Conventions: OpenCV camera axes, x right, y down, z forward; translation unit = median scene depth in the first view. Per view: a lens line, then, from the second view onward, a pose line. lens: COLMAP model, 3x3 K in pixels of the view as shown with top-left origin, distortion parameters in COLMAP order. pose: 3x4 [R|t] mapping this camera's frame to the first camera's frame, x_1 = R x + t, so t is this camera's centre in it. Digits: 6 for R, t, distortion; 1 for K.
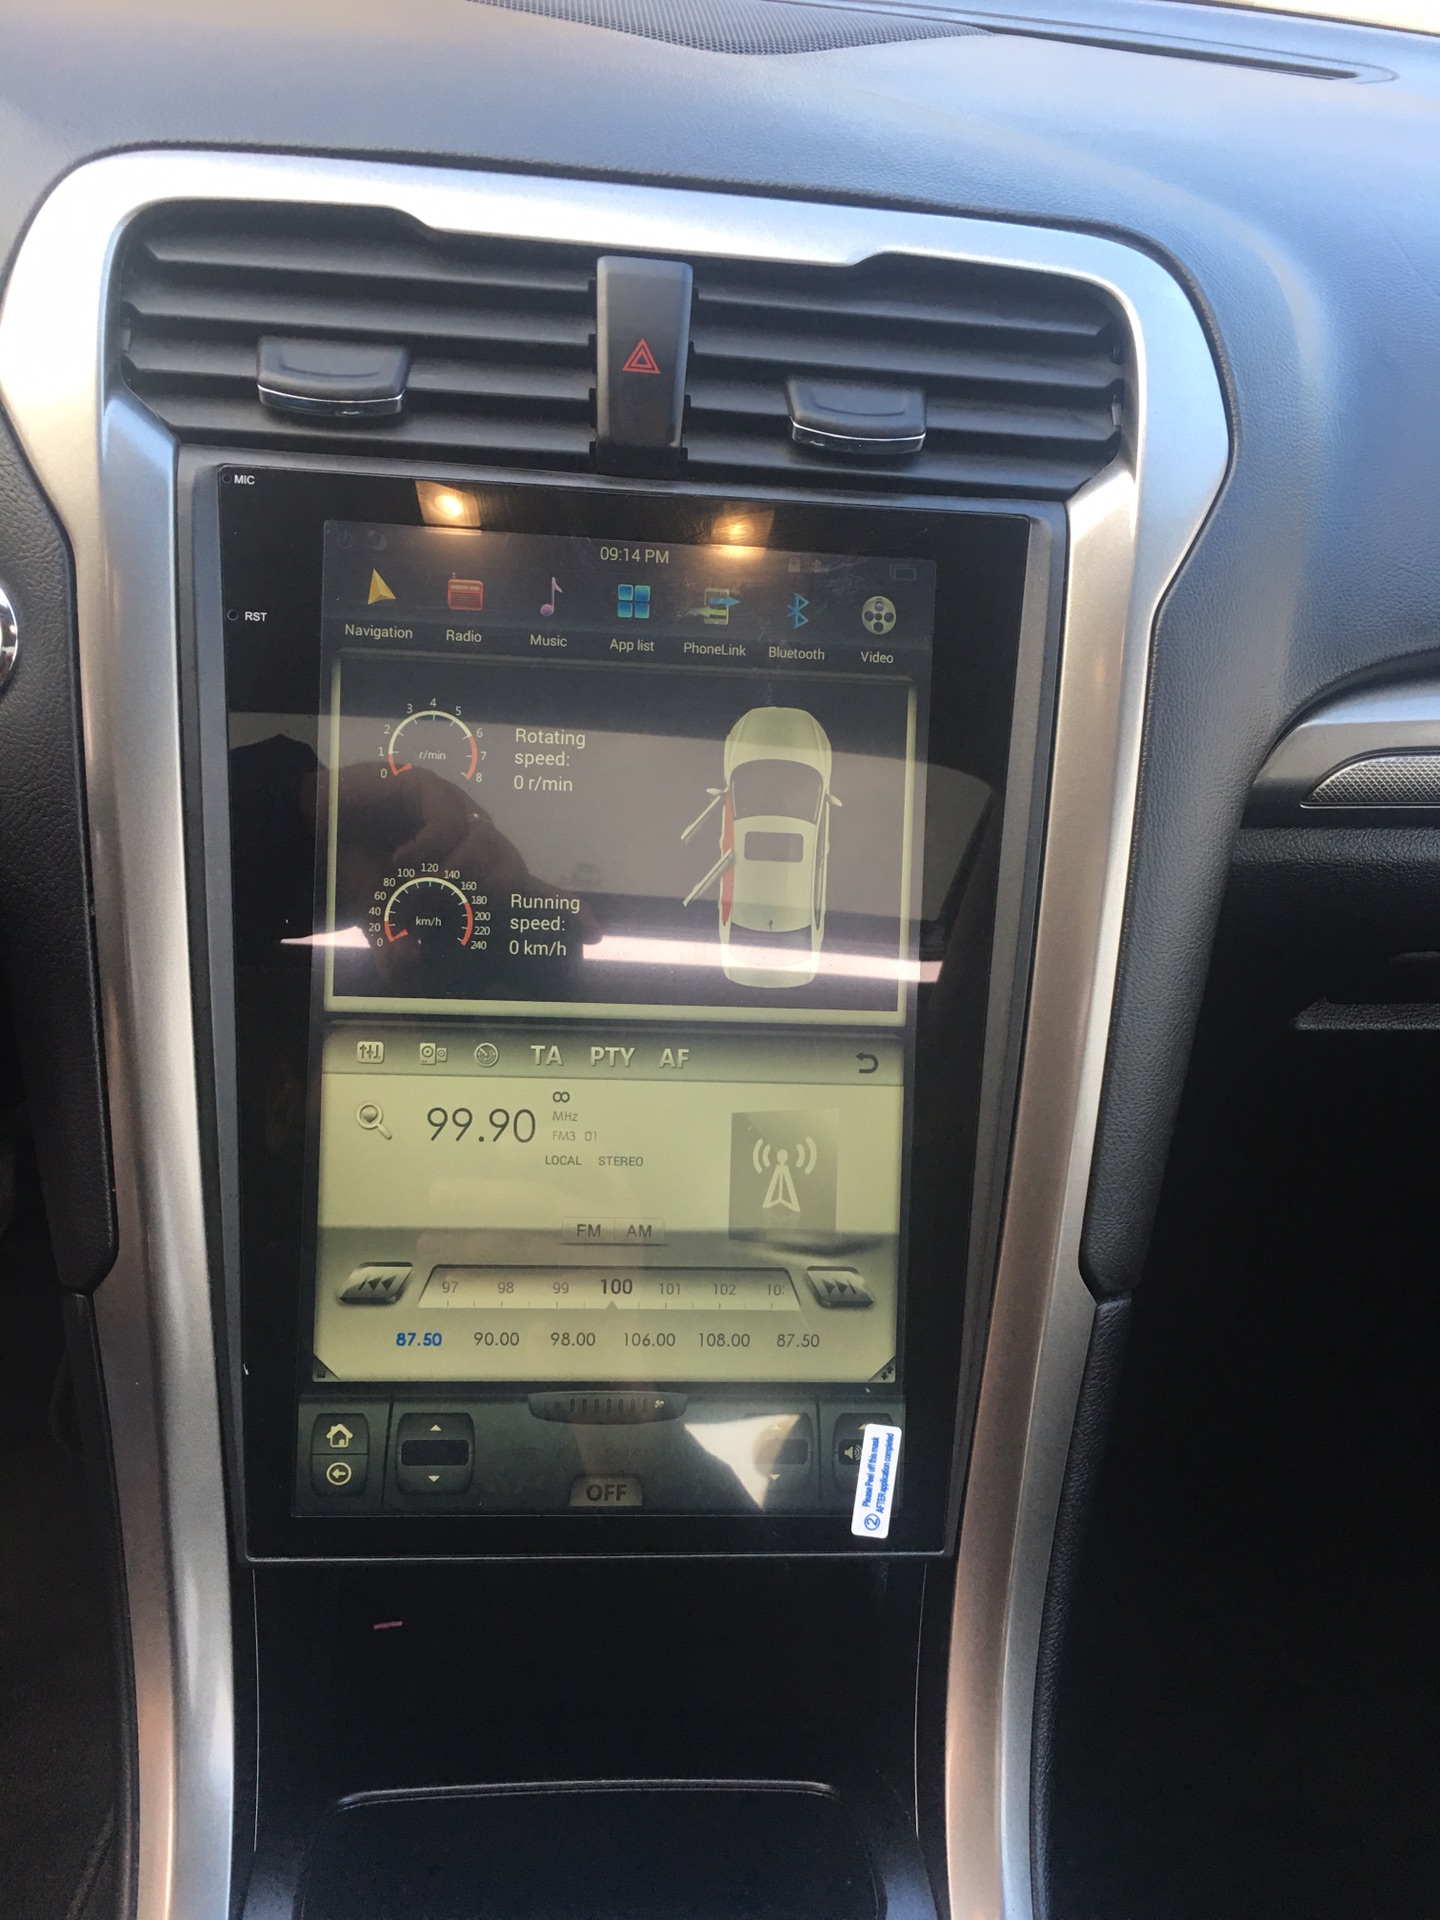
lens RADIAL K [[1574.6, 0, 720.2], [0, 1574.6, 972.2], [0, 0, 1]] dist [0.056152, -0.002675]
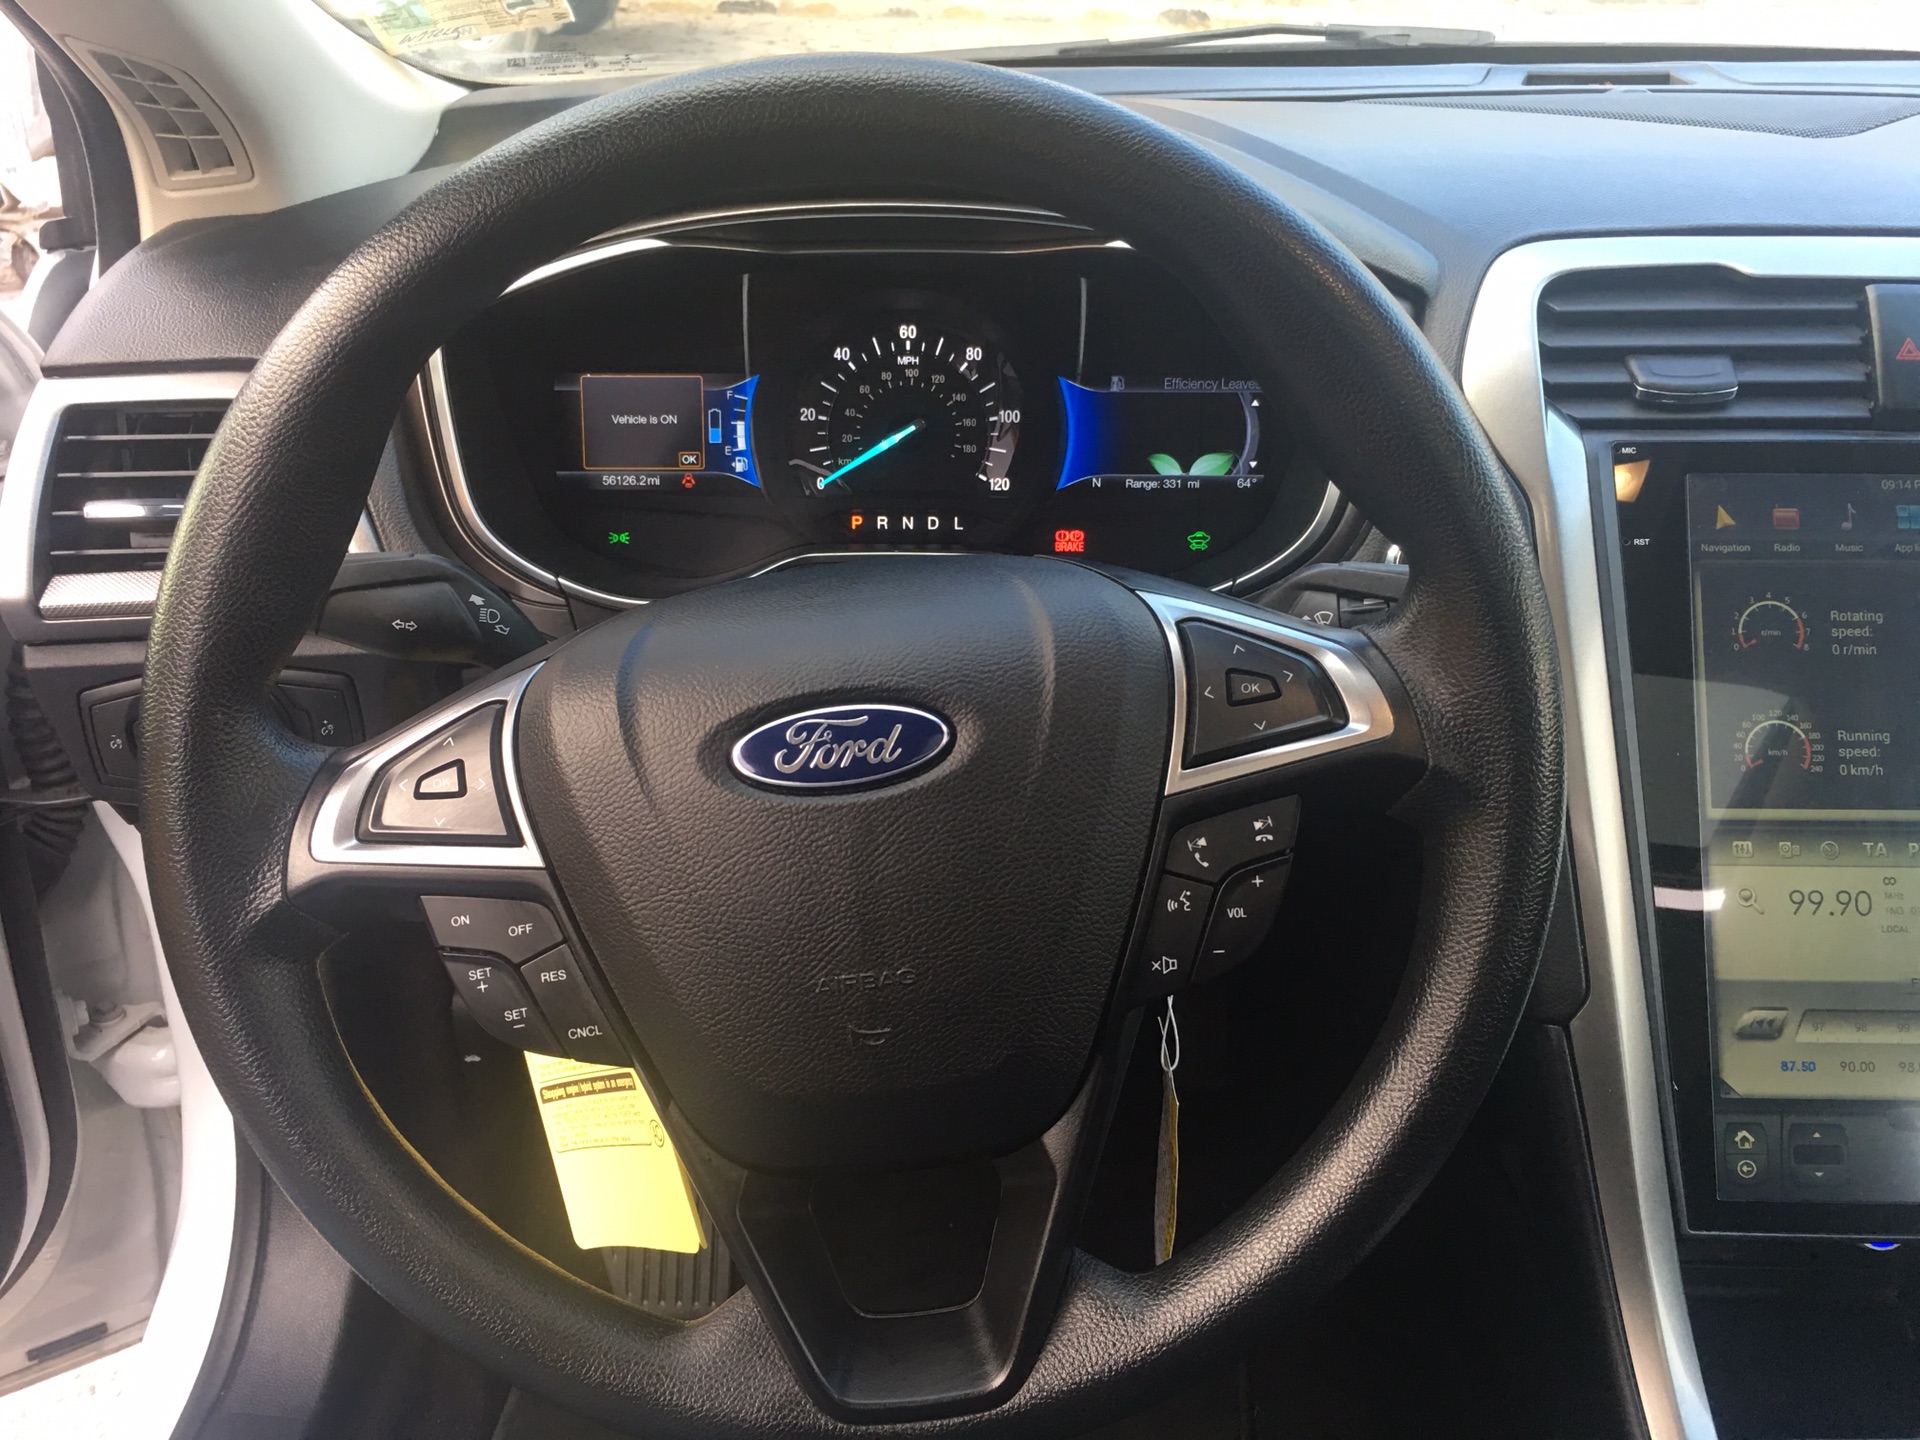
lens RADIAL K [[1634.0, 0, 953.9], [0, 1634.0, 710.7], [0, 0, 1]] dist [0.082380, -0.119991]
pose [[0.990818, -0.038796, -0.129516, -0.699853], [0.018392, 0.987717, -0.155169, 0.140331], [0.133946, 0.151362, 0.979361, -0.498006]]
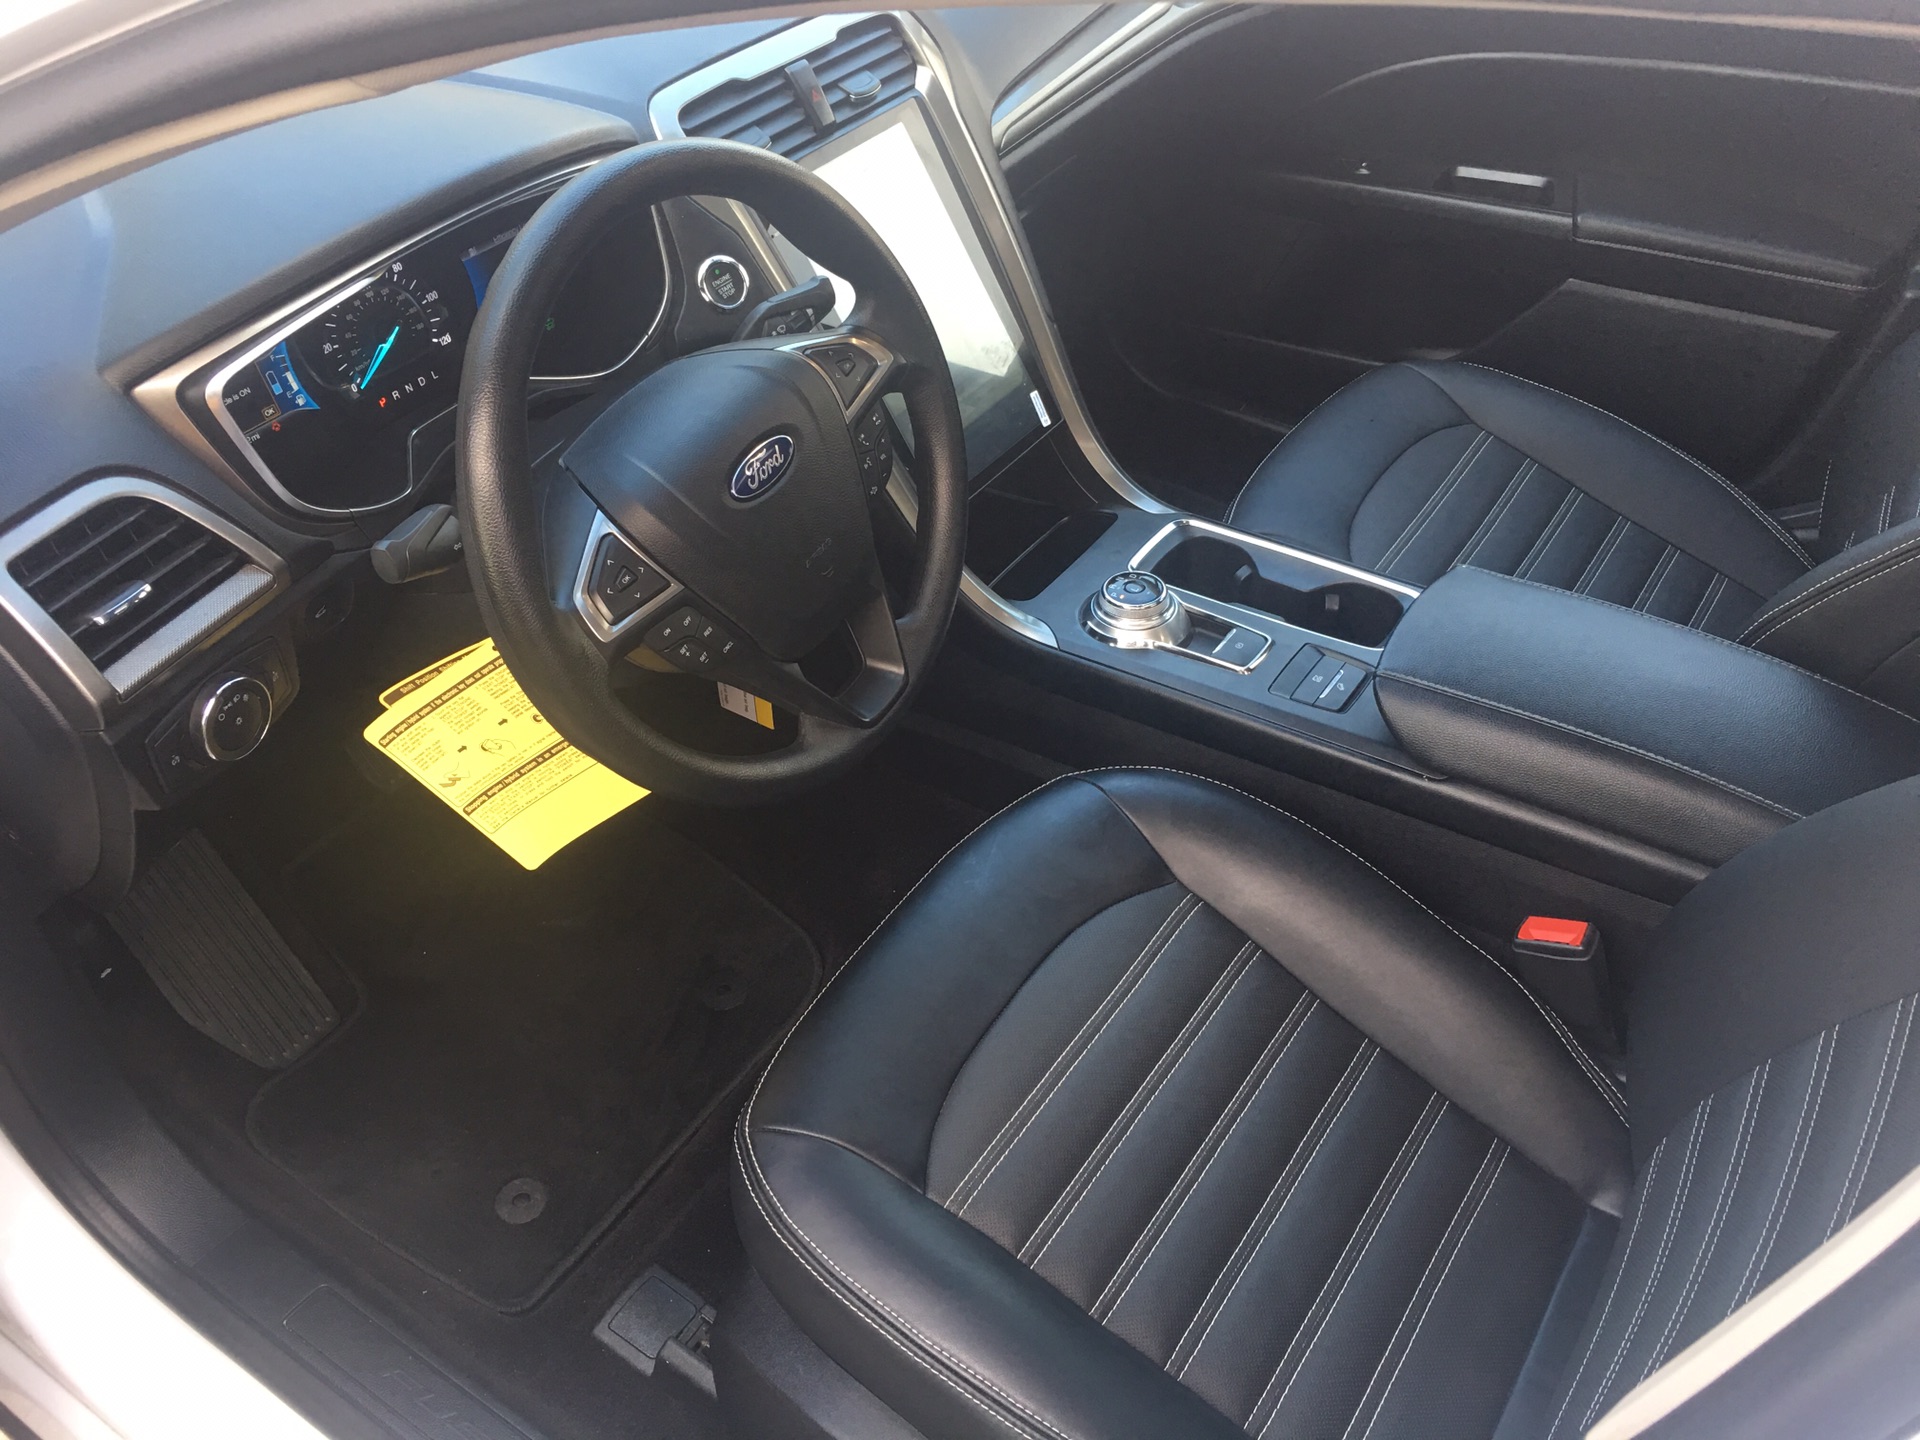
lens RADIAL K [[1627.4, 0, 957.3], [0, 1627.4, 720.6], [0, 0, 1]] dist [0.075677, -0.099132]
pose [[0.613772, -0.582137, 0.533292, -2.098192], [0.496768, 0.809780, 0.312214, -0.267233], [-0.613600, 0.073294, 0.786208, -1.385291]]
